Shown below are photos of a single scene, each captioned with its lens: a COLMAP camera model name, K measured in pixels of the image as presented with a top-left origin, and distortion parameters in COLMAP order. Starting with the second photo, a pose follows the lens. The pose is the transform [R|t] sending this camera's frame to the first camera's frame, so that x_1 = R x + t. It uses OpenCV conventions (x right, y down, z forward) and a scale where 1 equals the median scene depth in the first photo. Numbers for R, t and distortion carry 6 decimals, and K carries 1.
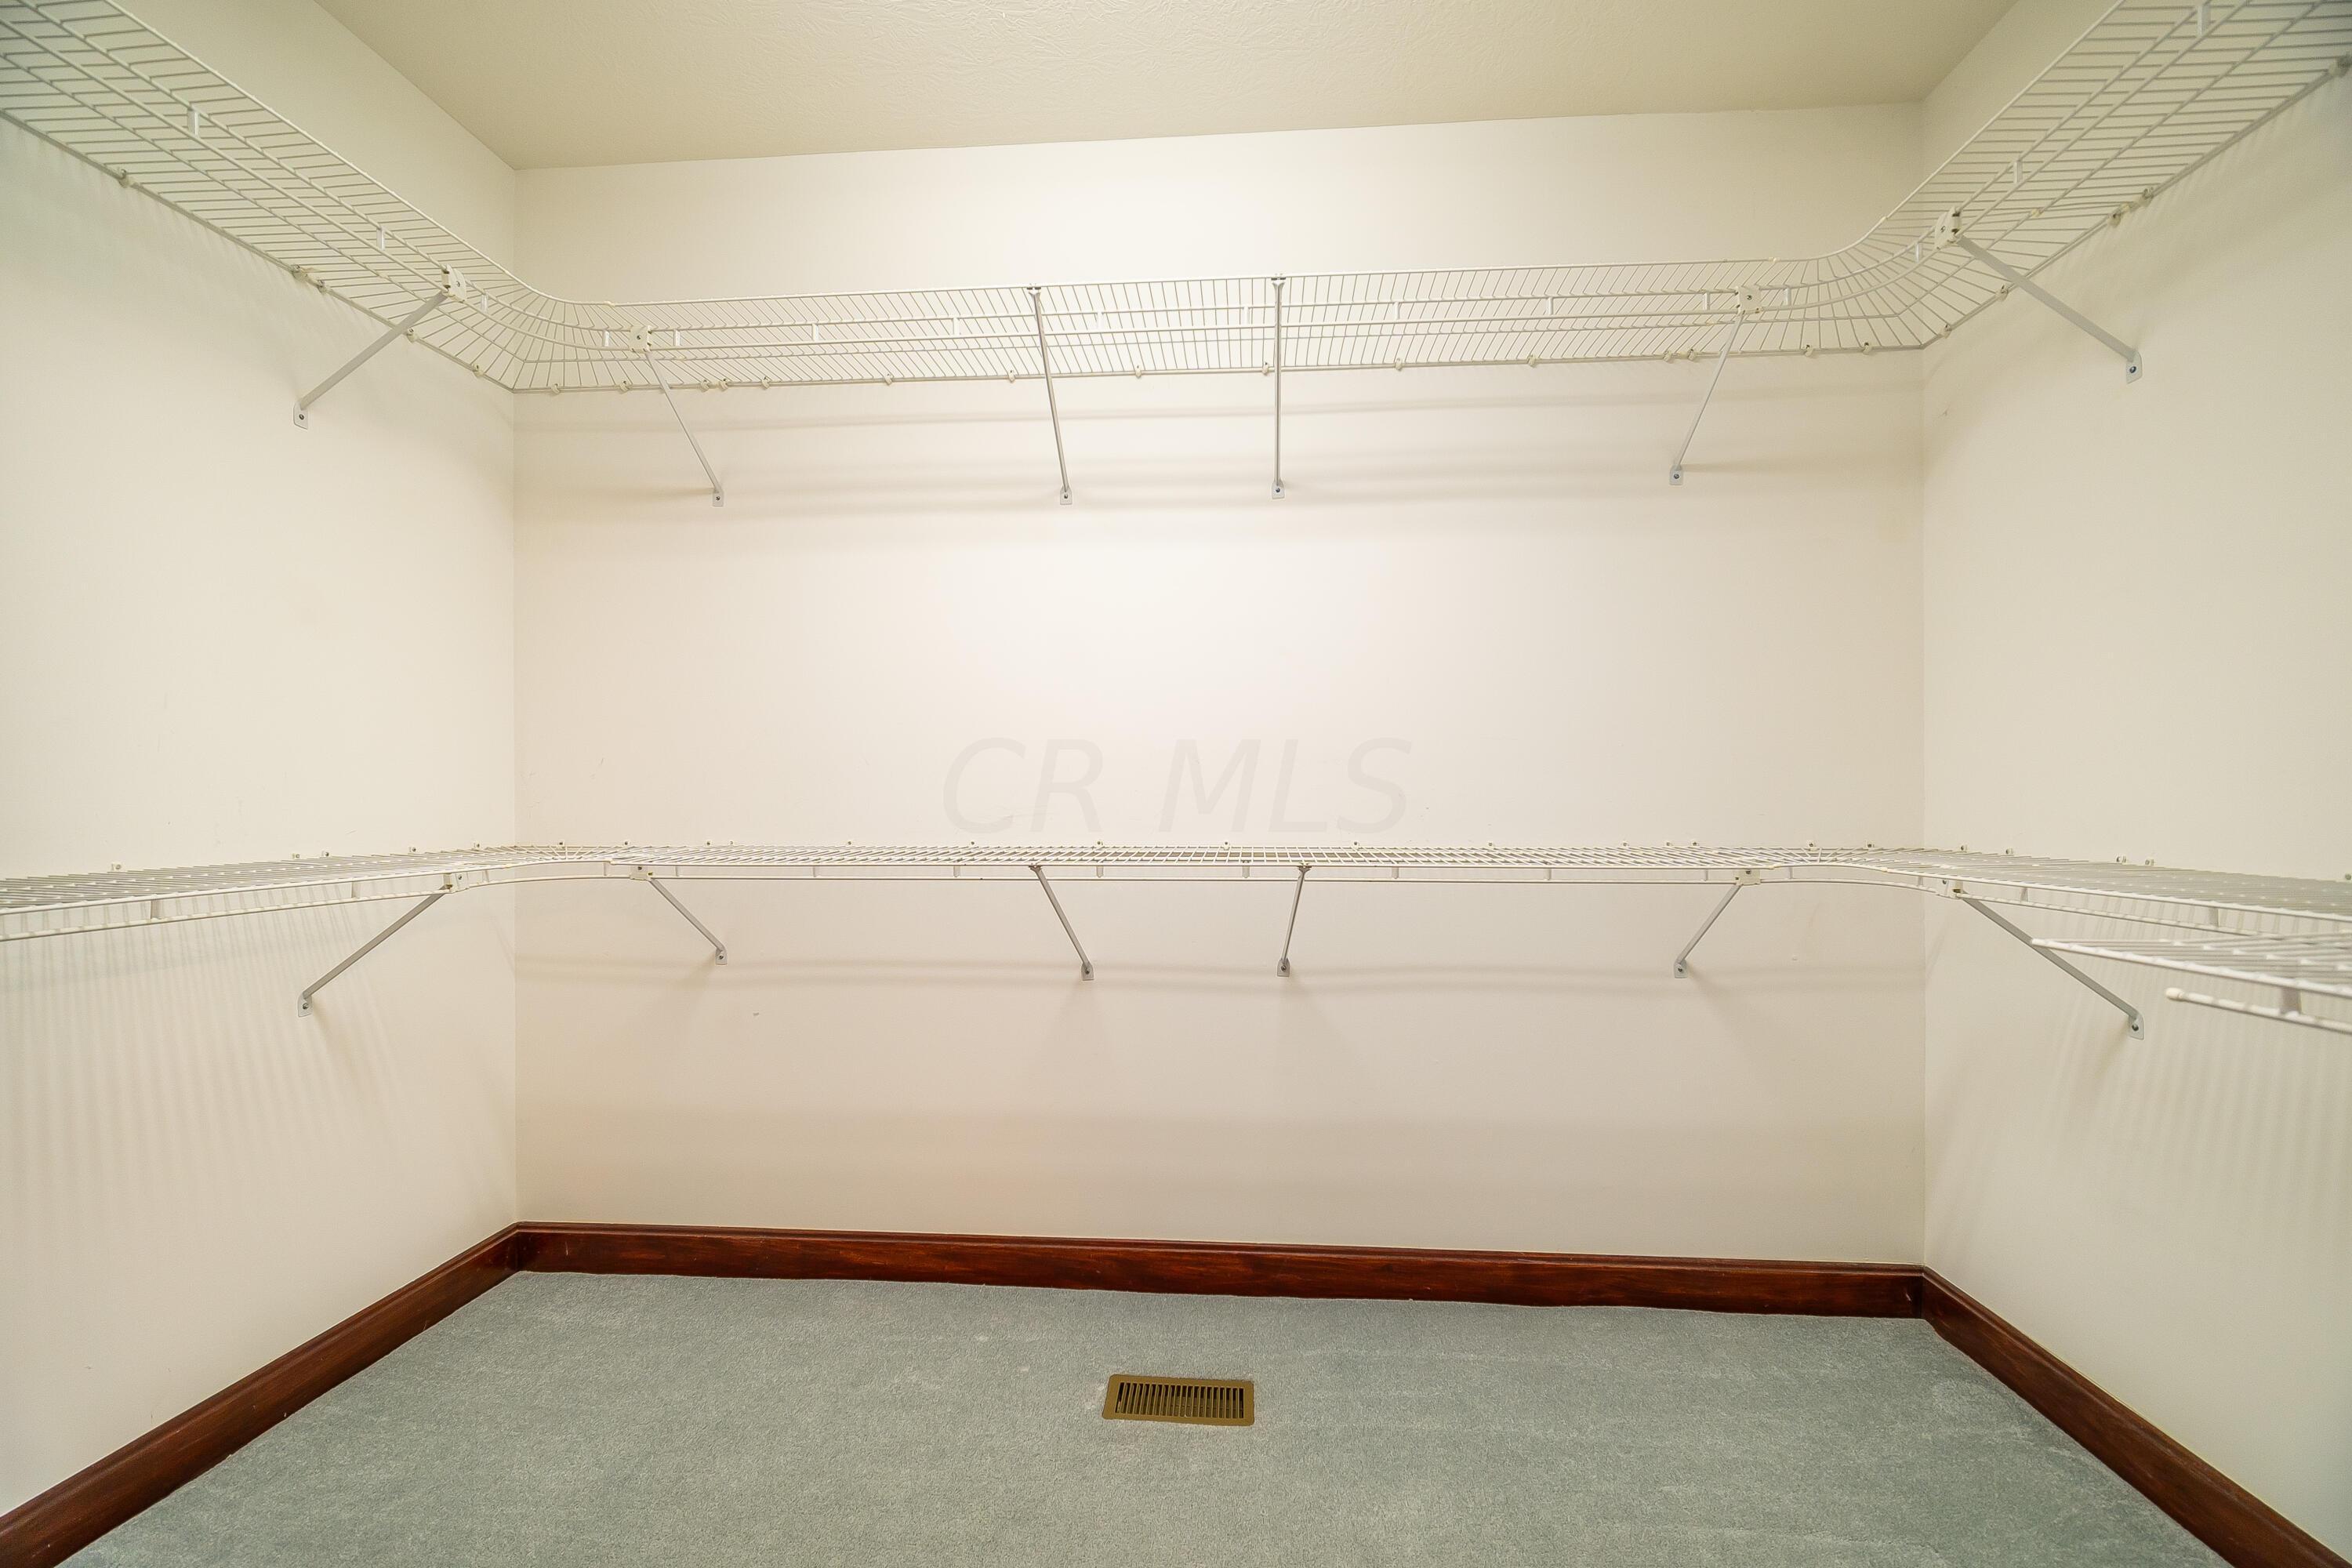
lens RADIAL K [[974.5, 0, 1195.9], [0, 974.5, 806.7], [0, 0, 1]] dist [-0.000074, -0.000193]
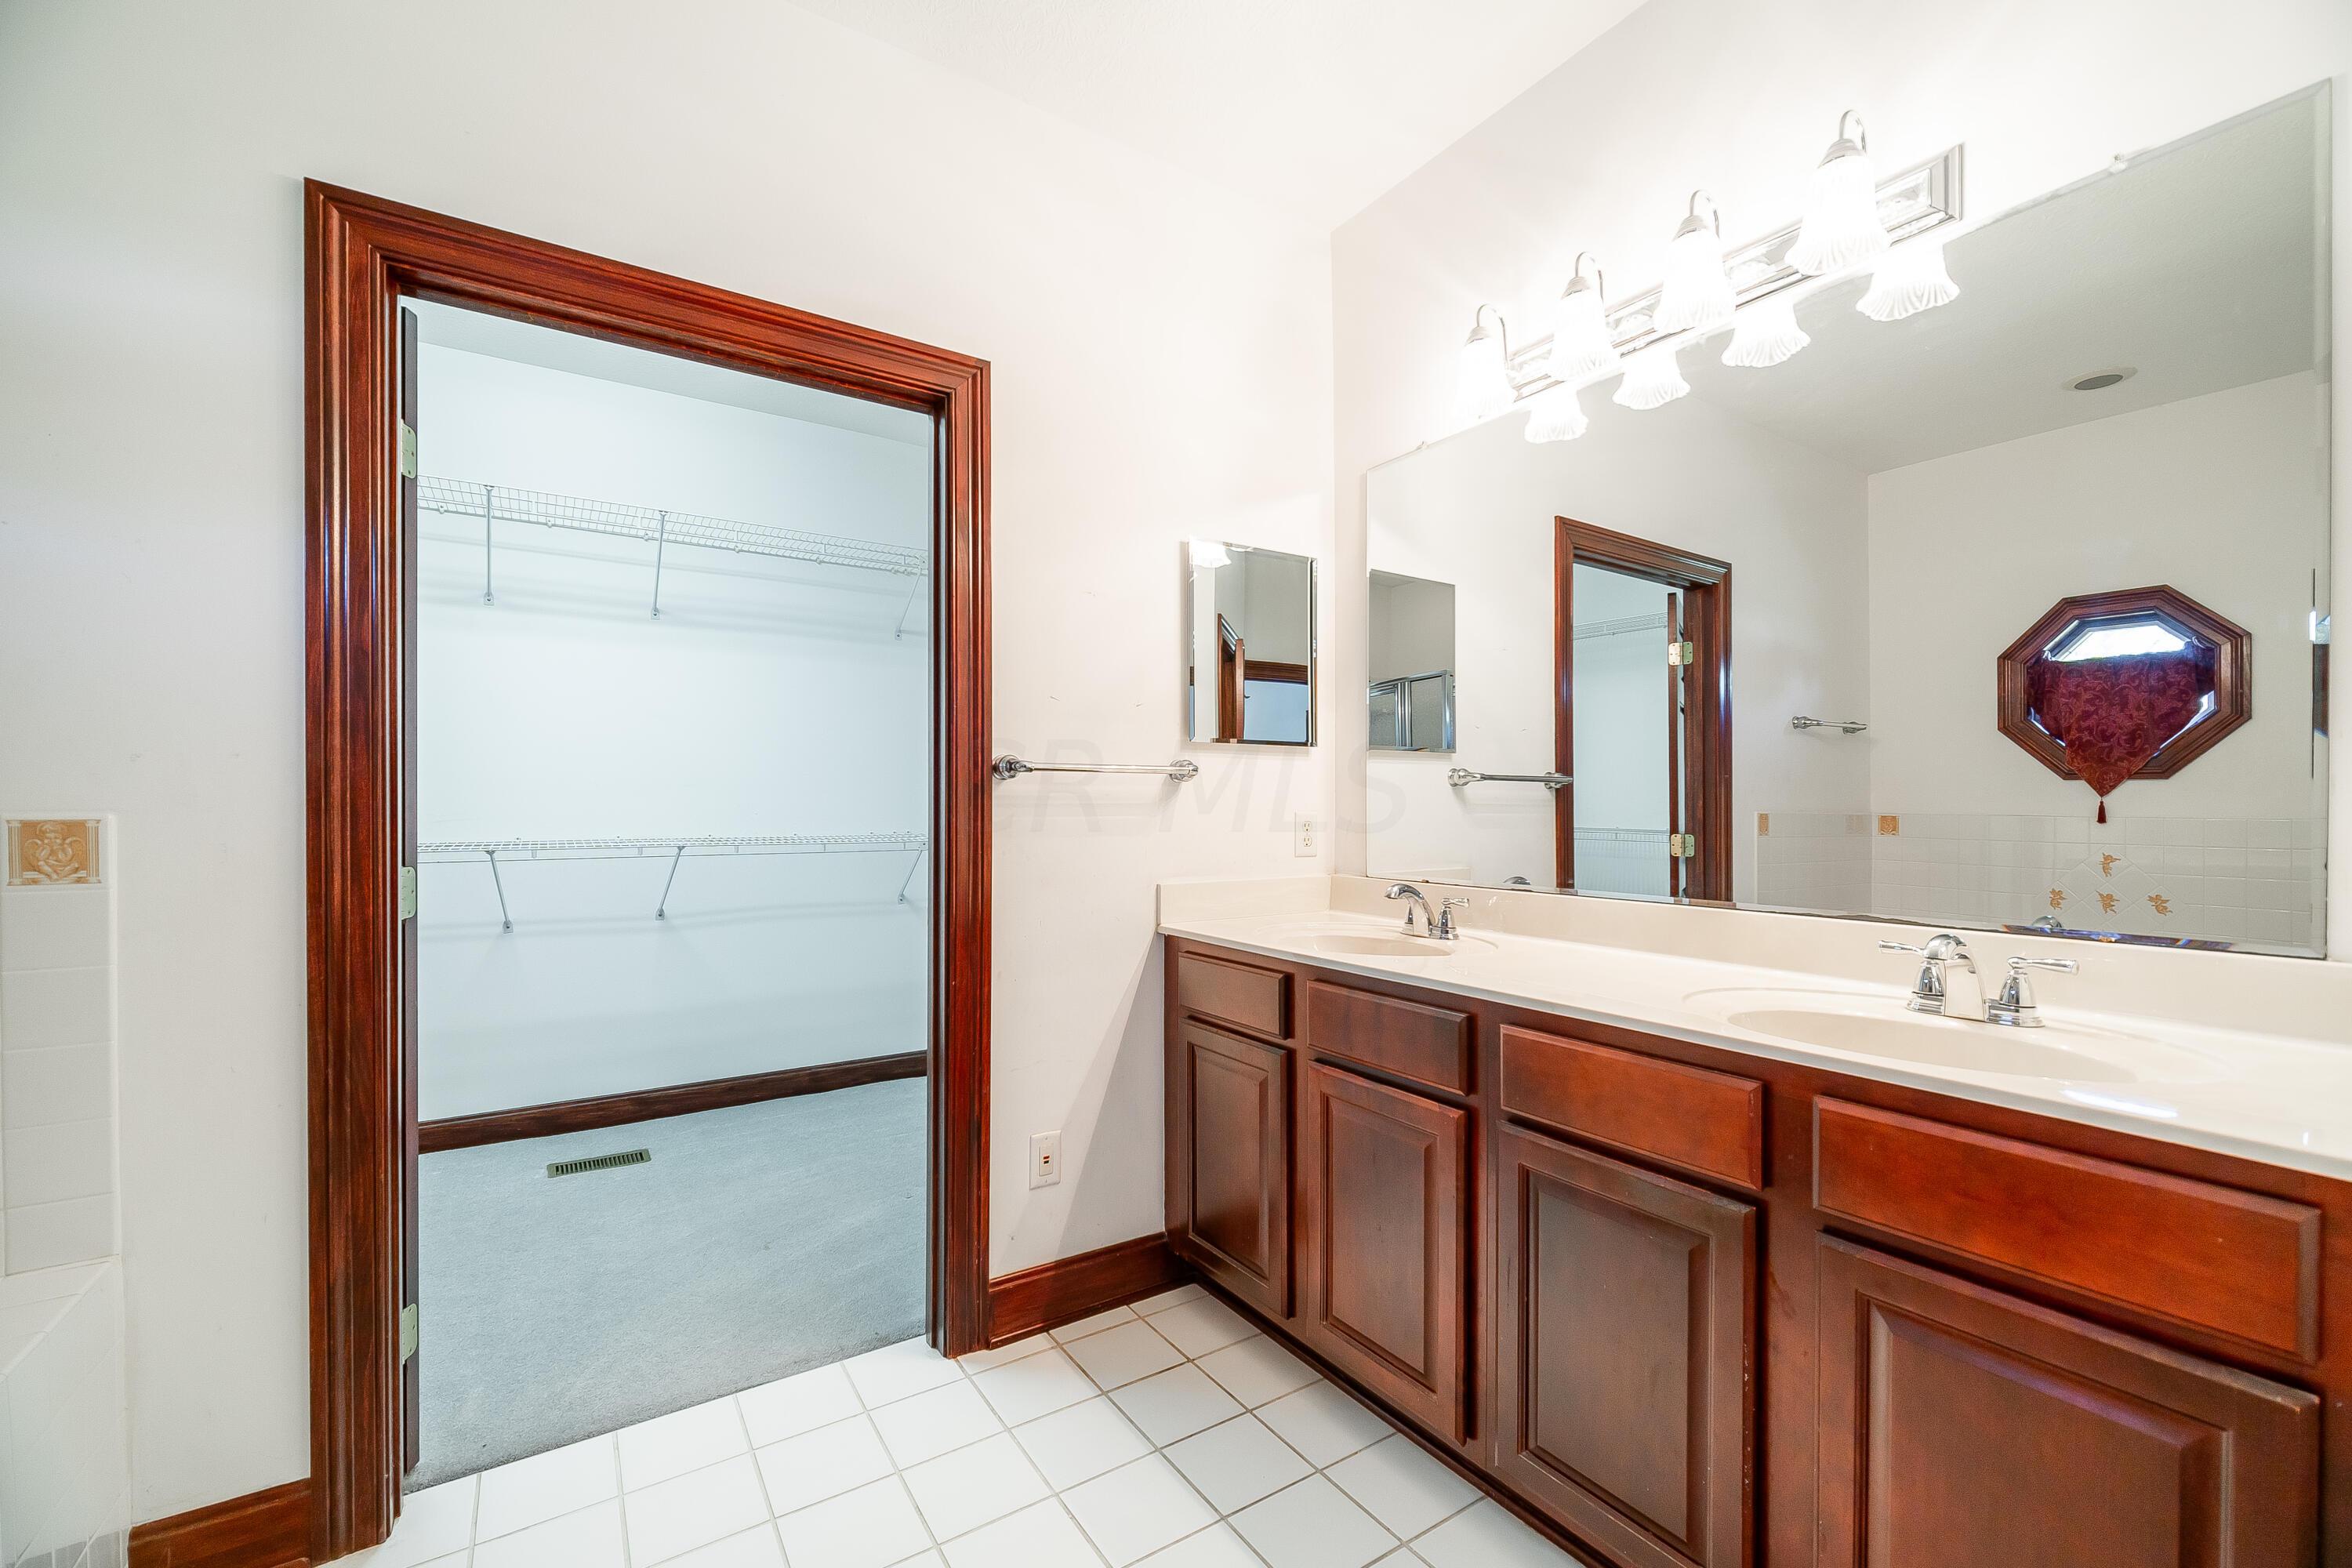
lens RADIAL K [[974.5, 0, 1195.9], [0, 974.5, 806.7], [0, 0, 1]] dist [-0.000074, -0.000193]
pose [[0.797029, -0.000258, 0.603941, -0.176941], [0.005387, 0.999963, -0.006682, 0.004498], [-0.603917, 0.008579, 0.797001, -0.813426]]
